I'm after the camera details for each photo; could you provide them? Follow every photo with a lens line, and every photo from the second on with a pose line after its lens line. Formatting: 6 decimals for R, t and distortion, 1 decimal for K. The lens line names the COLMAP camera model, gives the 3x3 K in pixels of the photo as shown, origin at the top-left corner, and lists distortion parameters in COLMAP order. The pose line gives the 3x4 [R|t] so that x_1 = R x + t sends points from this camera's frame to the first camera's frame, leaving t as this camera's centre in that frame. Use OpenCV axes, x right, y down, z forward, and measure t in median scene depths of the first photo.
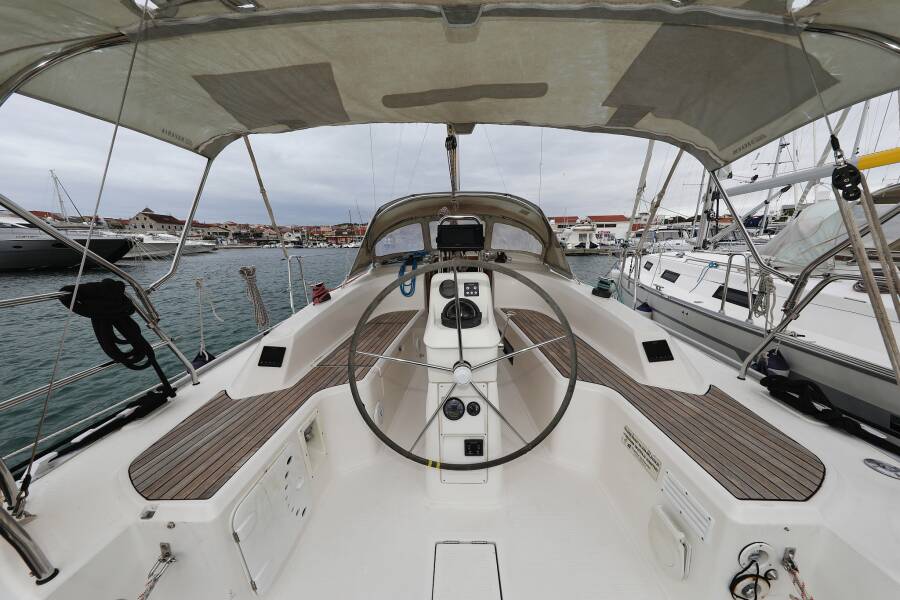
lens RADIAL K [[284.7, 0, 448.6], [0, 284.7, 315.1], [0, 0, 1]] dist [-0.010267, 0.000101]
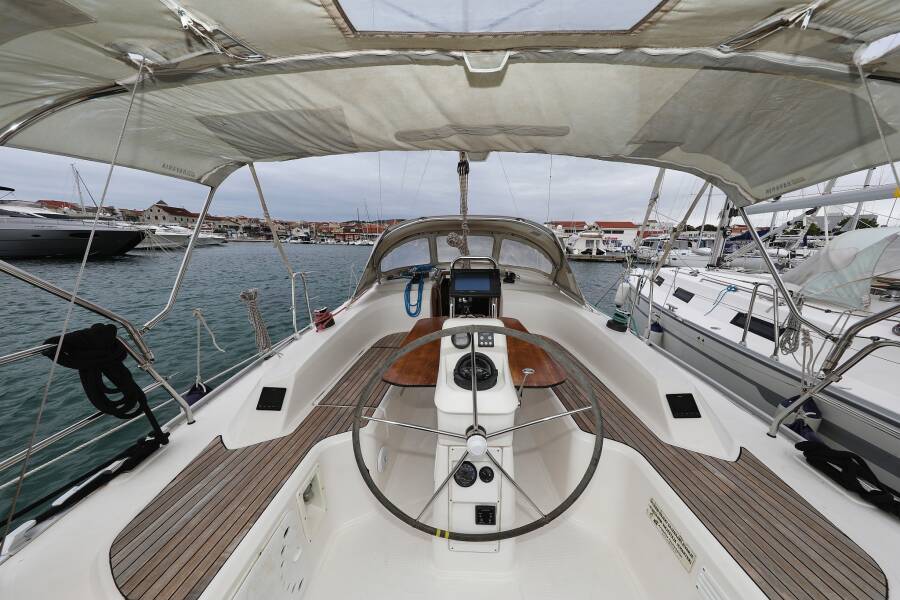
lens RADIAL K [[284.7, 0, 450.3], [0, 284.7, 312.6], [0, 0, 1]] dist [-0.010267, 0.000101]
pose [[0.999525, 0.028483, -0.011760, -0.031674], [-0.028583, 0.999556, -0.008383, -0.172956], [0.011516, 0.008715, 0.999896, 0.070695]]
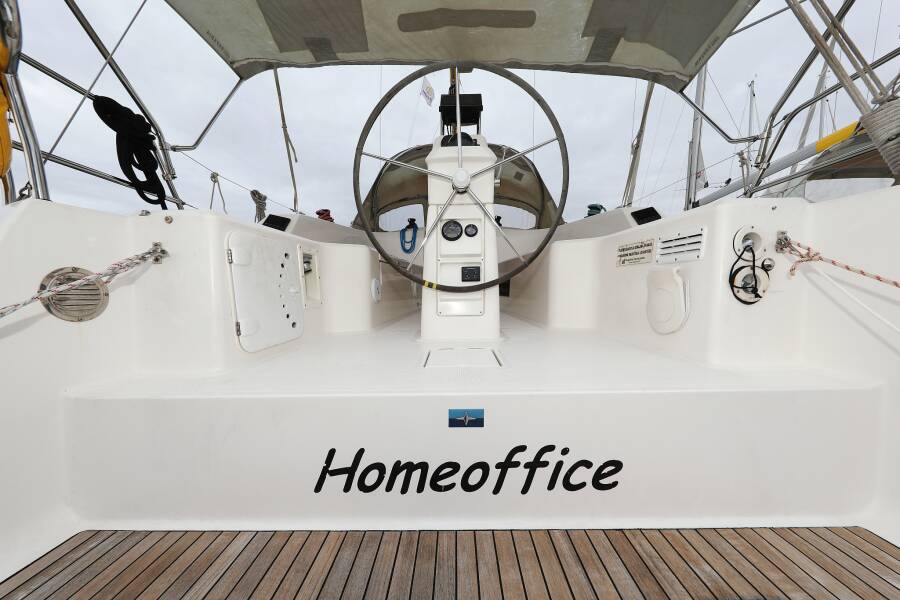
lens RADIAL K [[284.7, 0, 451.5], [0, 284.7, 328.2], [0, 0, 1]] dist [-0.010267, 0.000101]
pose [[0.999600, 0.026190, 0.010678, 0.015021], [-0.024167, 0.987049, -0.158589, 0.781726], [-0.014693, 0.158268, 0.987287, 0.037490]]
